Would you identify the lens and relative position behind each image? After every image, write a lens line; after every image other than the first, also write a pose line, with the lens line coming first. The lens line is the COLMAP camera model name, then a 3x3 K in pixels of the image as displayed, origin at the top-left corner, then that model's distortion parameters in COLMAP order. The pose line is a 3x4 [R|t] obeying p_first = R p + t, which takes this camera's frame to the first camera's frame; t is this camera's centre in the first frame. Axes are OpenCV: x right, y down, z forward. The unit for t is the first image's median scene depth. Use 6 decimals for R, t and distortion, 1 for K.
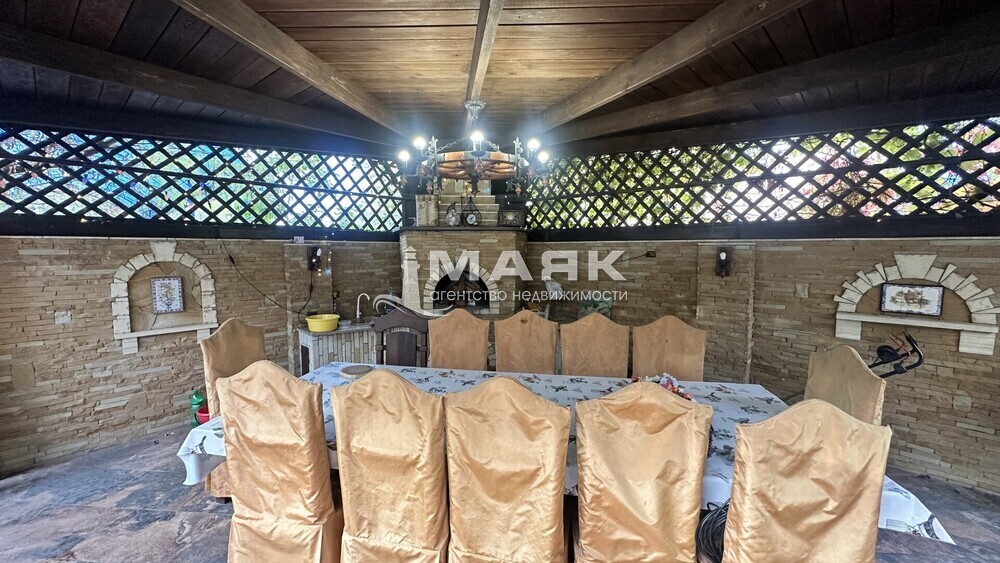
lens RADIAL K [[402.2, 0, 501.4], [0, 402.2, 284.4], [0, 0, 1]] dist [0.000148, 0.000134]
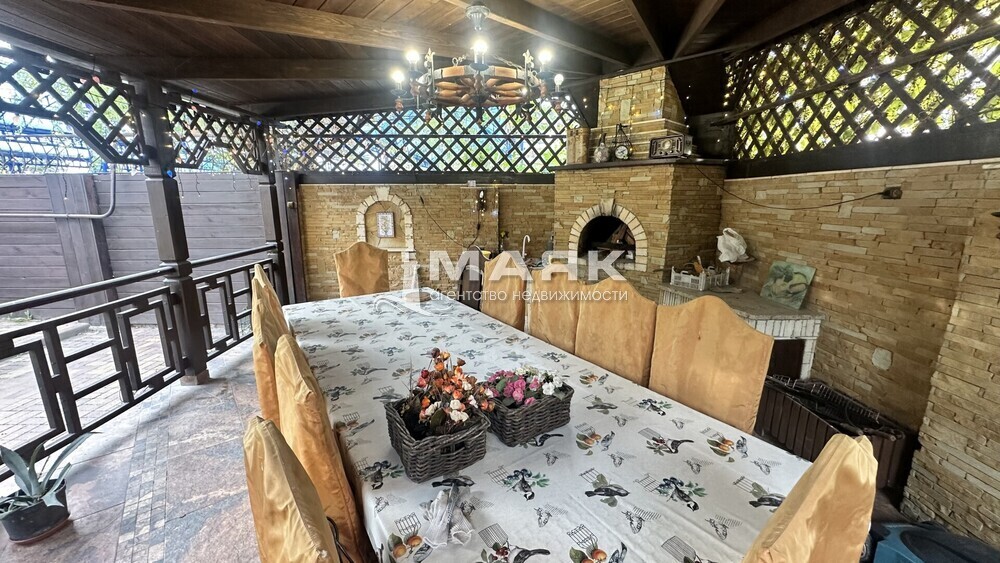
lens RADIAL K [[402.2, 0, 500.1], [0, 402.2, 282.1], [0, 0, 1]] dist [0.000148, 0.000134]
pose [[0.679895, 0.149154, -0.717981, 0.422157], [-0.062974, 0.987355, 0.145481, -0.005431], [0.730601, -0.053698, 0.680690, 0.265277]]
